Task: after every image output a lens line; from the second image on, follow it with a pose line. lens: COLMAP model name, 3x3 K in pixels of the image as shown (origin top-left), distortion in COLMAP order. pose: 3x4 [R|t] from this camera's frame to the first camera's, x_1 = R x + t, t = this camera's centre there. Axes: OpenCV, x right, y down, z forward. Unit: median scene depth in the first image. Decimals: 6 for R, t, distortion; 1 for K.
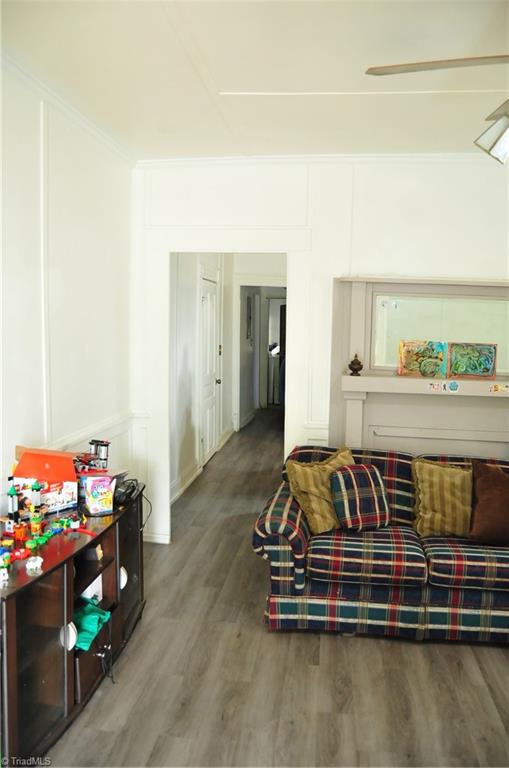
lens RADIAL K [[607.3, 0, 261.0], [0, 607.3, 381.3], [0, 0, 1]] dist [-0.086218, 0.013380]
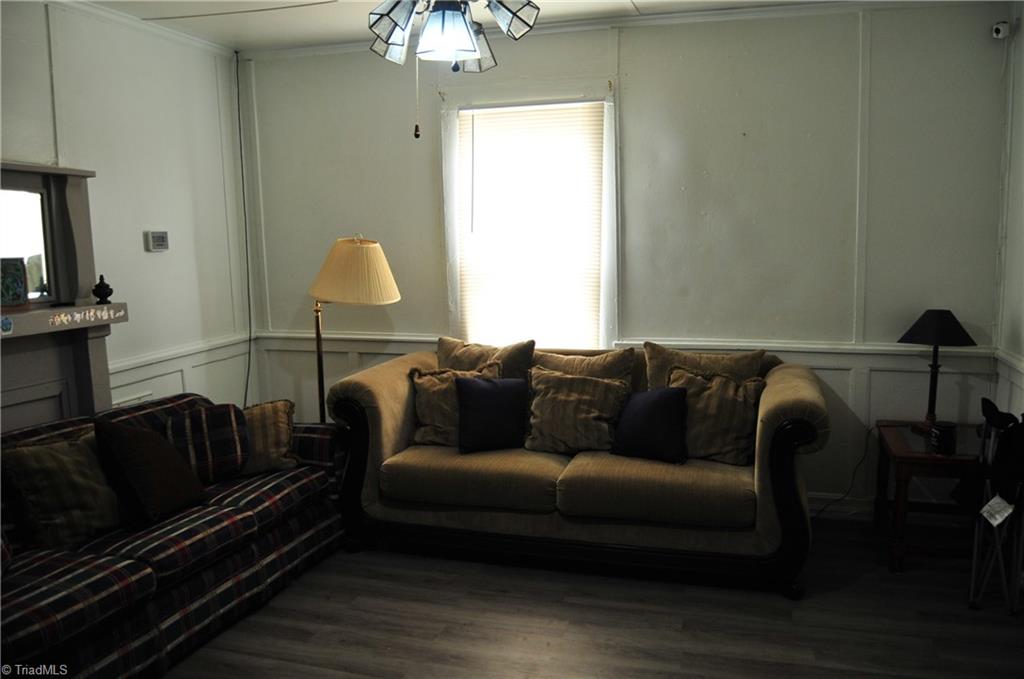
lens RADIAL K [[809.7, 0, 558.4], [0, 809.7, 345.1], [0, 0, 1]] dist [-0.086218, 0.013380]
pose [[0.138727, -0.156119, 0.977948, -0.439192], [0.106189, 0.984148, 0.142045, -0.027207], [-0.984621, 0.084141, 0.153106, 0.305433]]
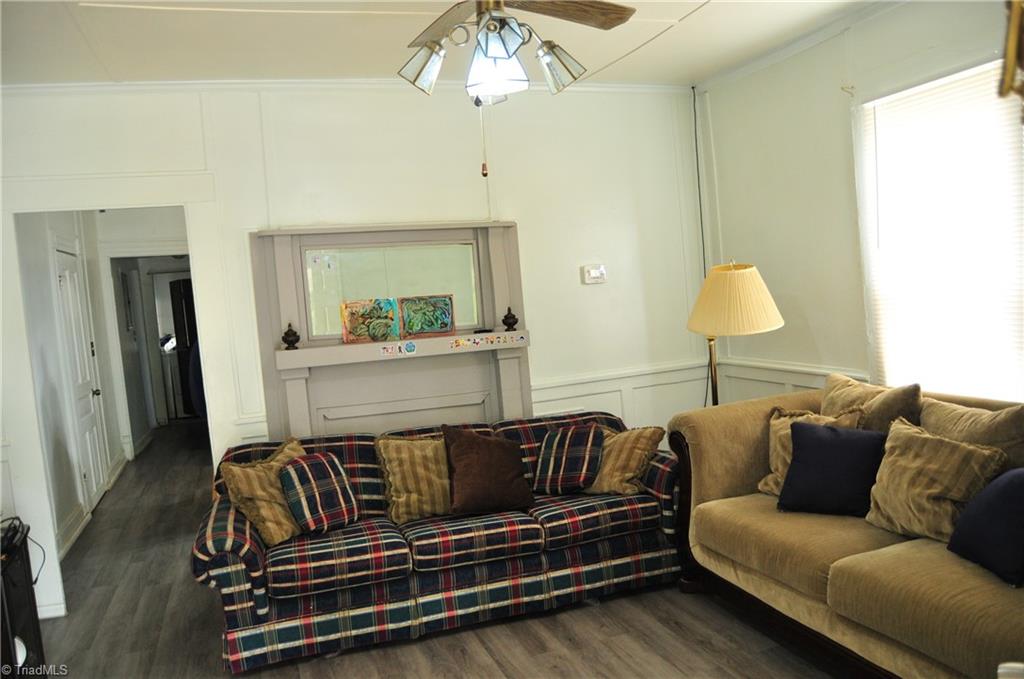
lens RADIAL K [[809.7, 0, 537.7], [0, 809.7, 345.2], [0, 0, 1]] dist [-0.086218, 0.013380]
pose [[0.885898, -0.119537, 0.448213, -0.037776], [0.135166, 0.990819, -0.002909, 0.035283], [-0.443750, 0.063160, 0.893922, -0.119713]]
